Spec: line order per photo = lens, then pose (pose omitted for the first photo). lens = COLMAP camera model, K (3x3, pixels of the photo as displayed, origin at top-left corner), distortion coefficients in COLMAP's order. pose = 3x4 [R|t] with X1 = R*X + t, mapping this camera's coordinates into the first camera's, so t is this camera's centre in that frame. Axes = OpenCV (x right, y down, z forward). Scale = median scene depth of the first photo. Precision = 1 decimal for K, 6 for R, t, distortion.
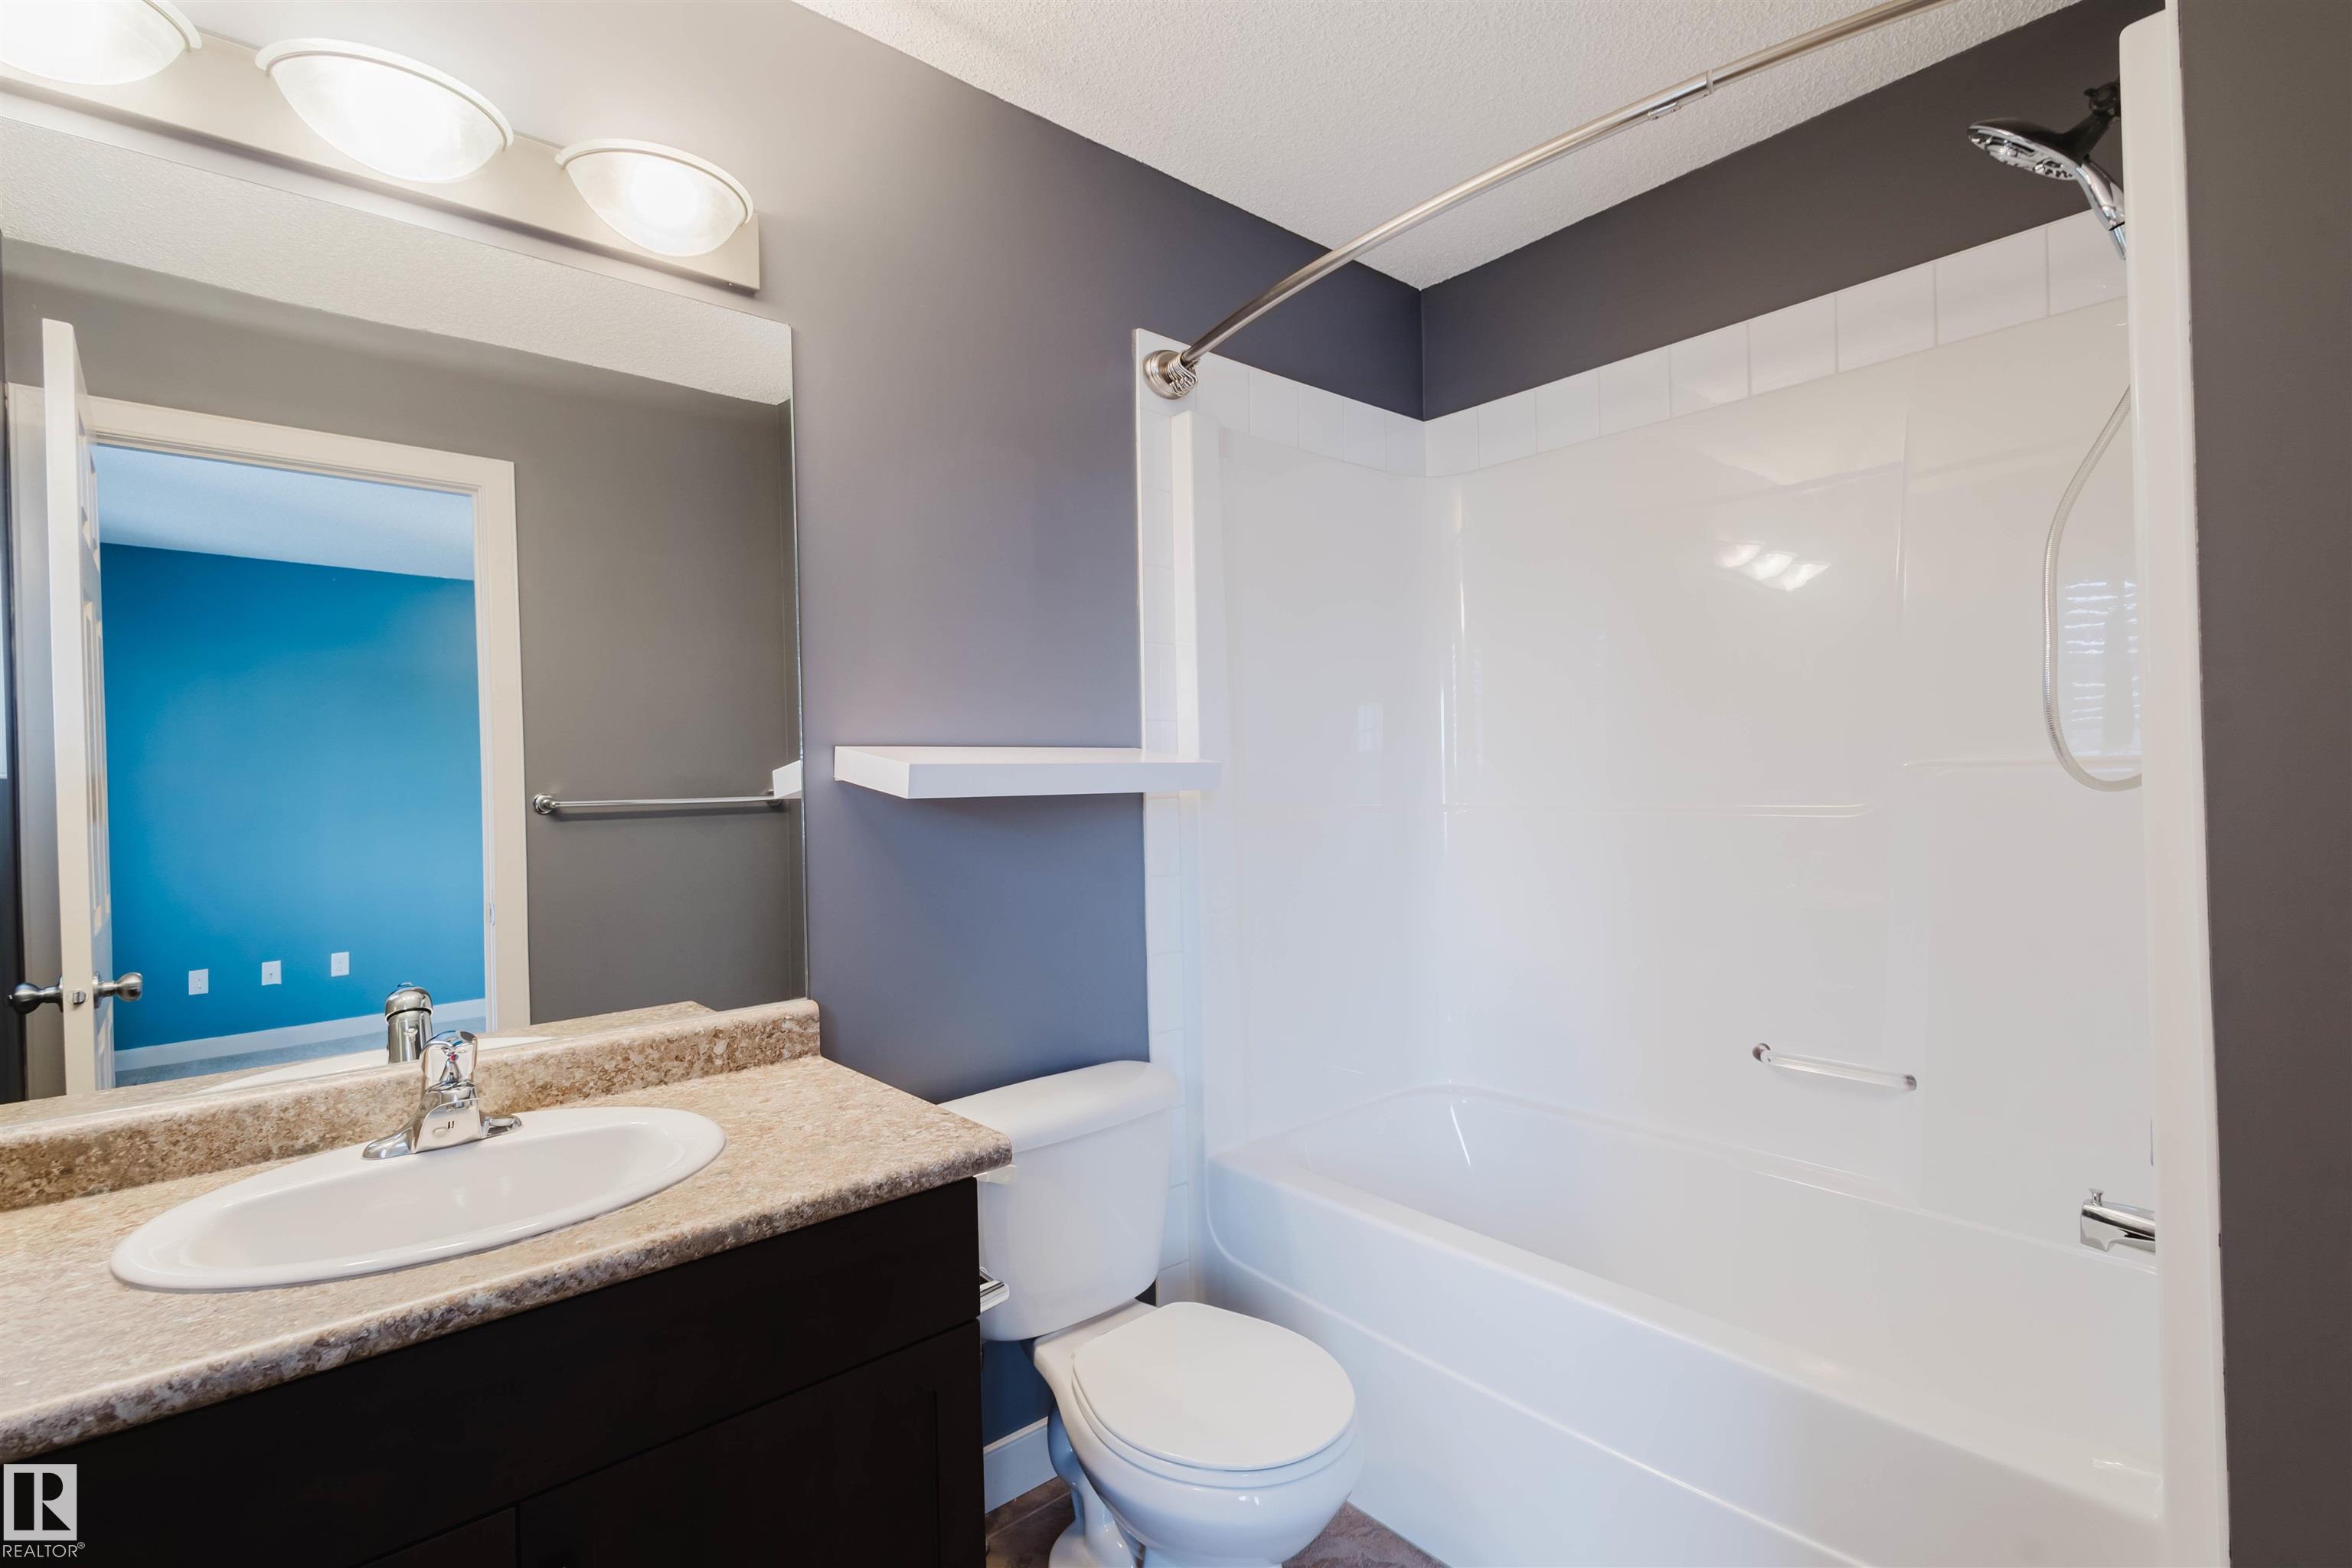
lens RADIAL K [[1082.8, 0, 1170.7], [0, 1082.8, 782.3], [0, 0, 1]] dist [0.015419, -0.002978]
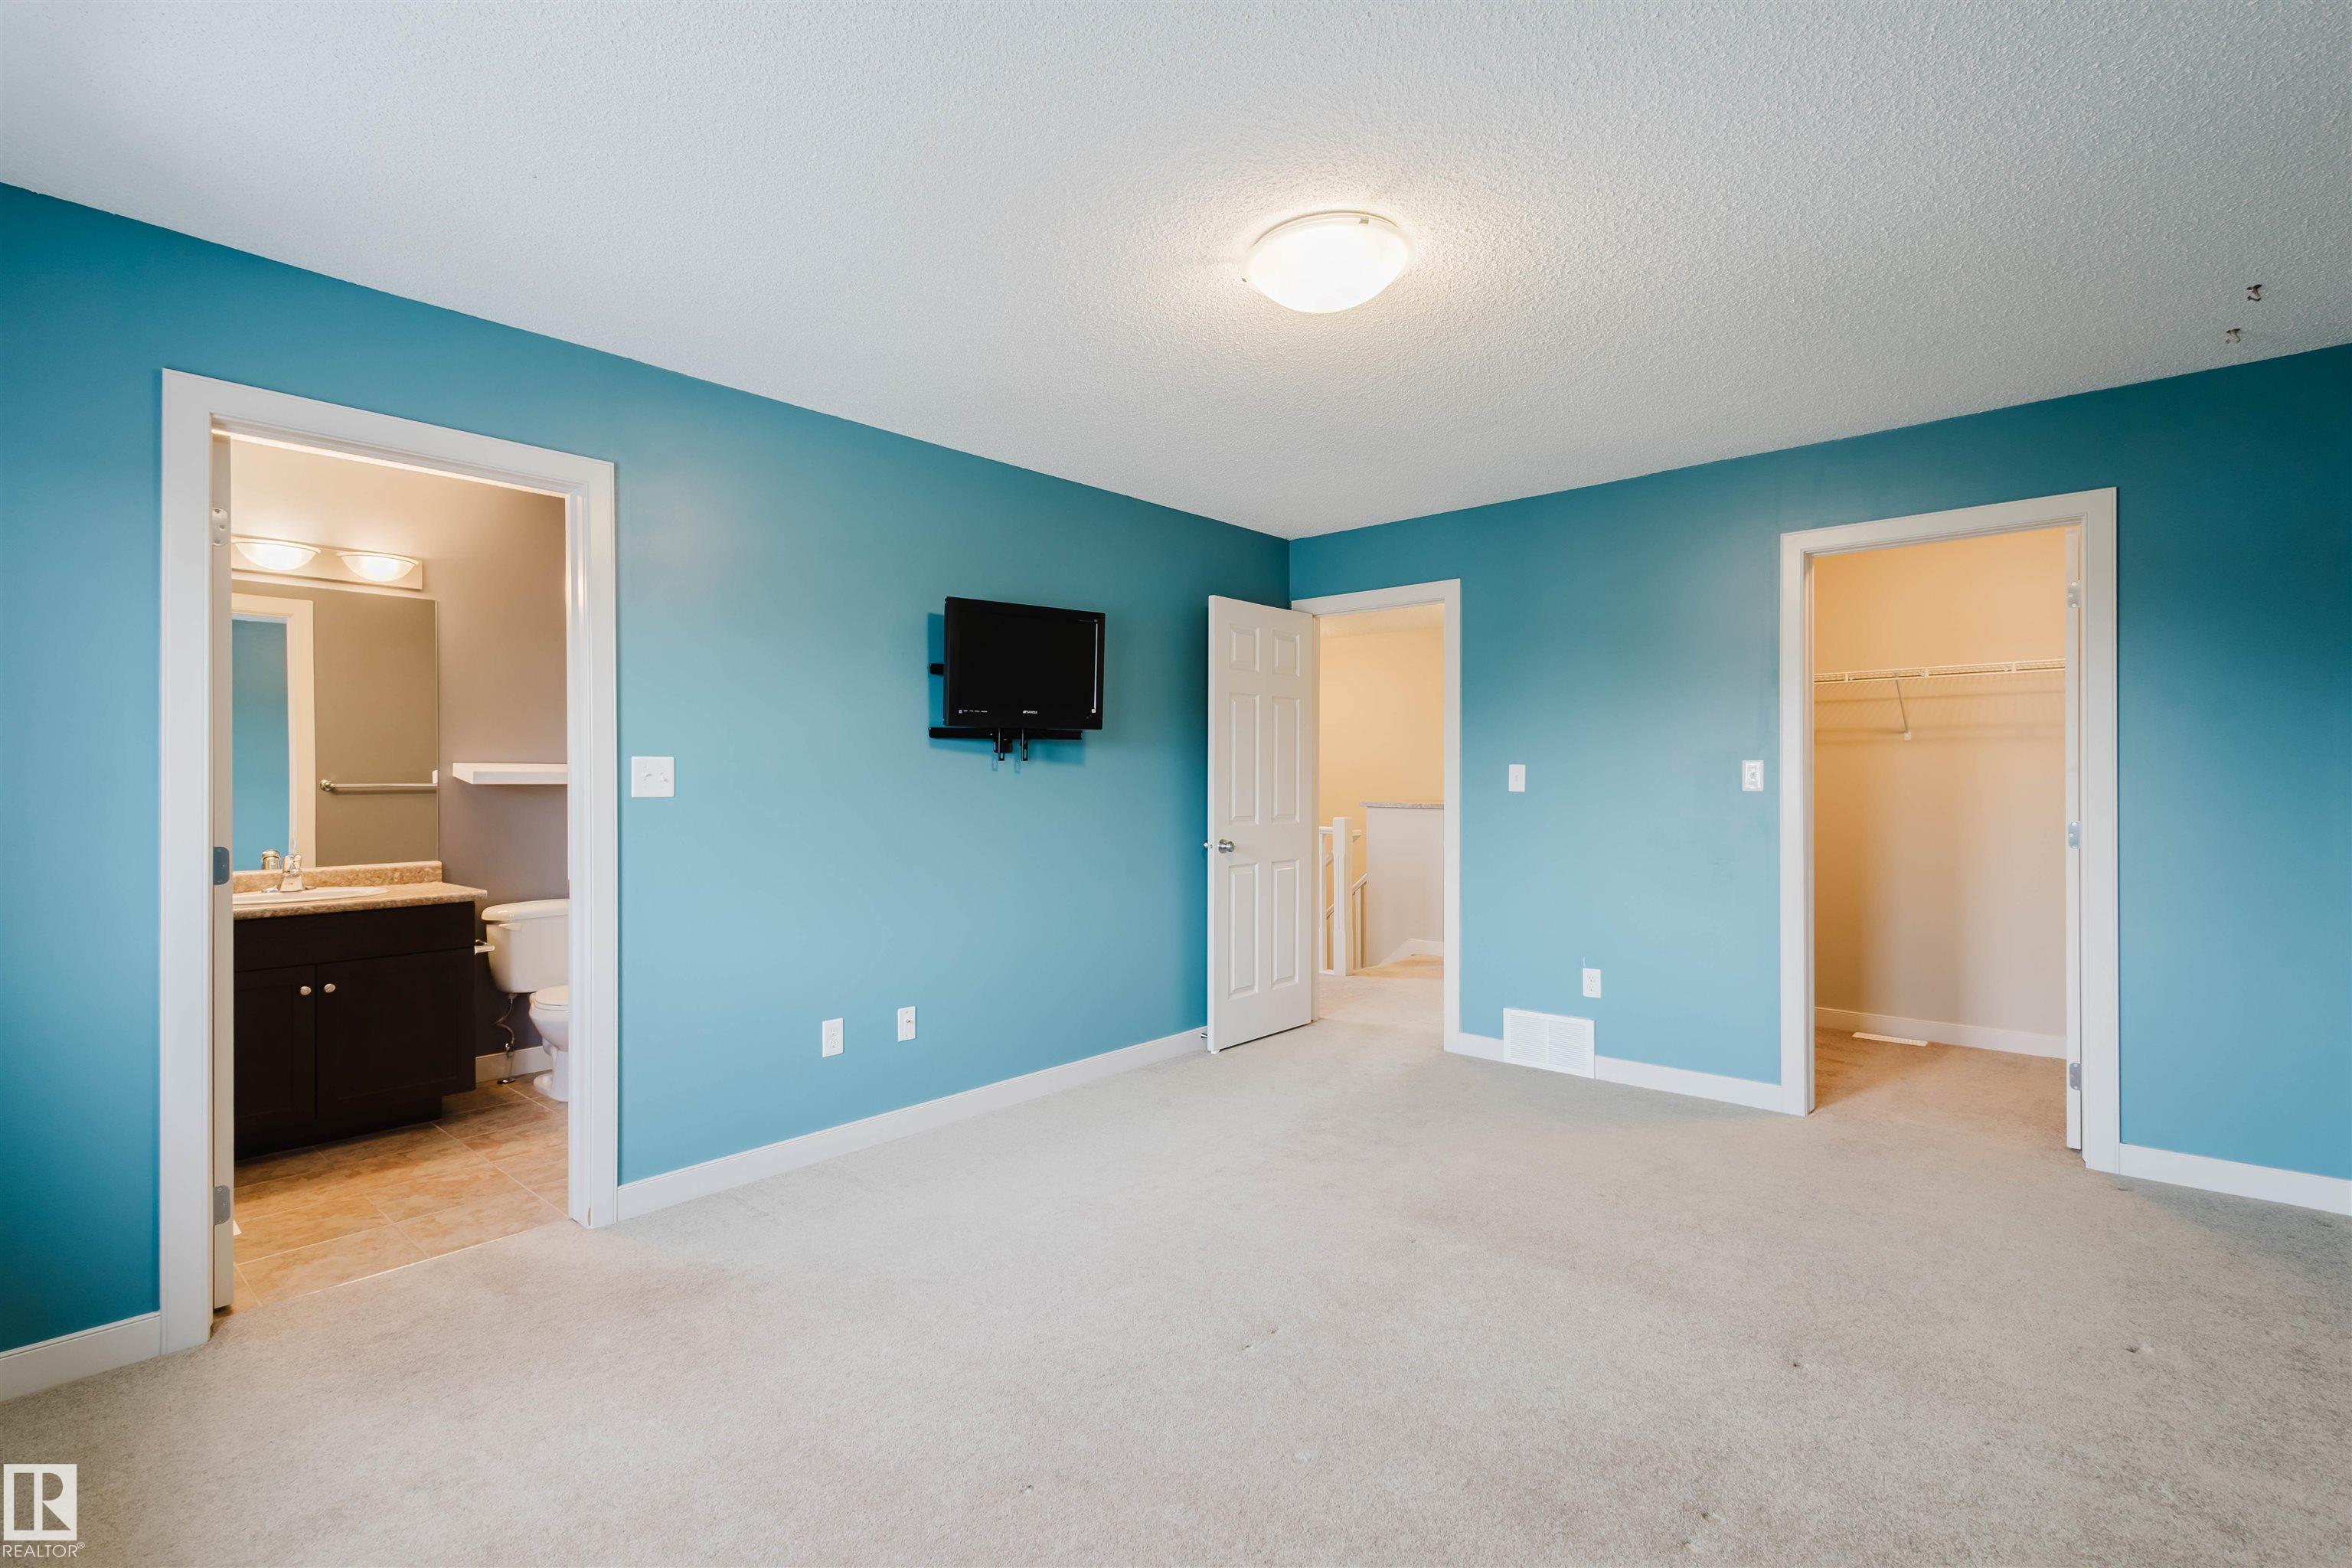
lens RADIAL K [[1082.8, 0, 1177.5], [0, 1082.8, 780.1], [0, 0, 1]] dist [0.015419, -0.002978]
pose [[0.990196, 0.019275, 0.138350, 1.397074], [-0.019230, 0.999814, -0.001662, -0.030698], [-0.138357, -0.001015, 0.990382, -2.420936]]
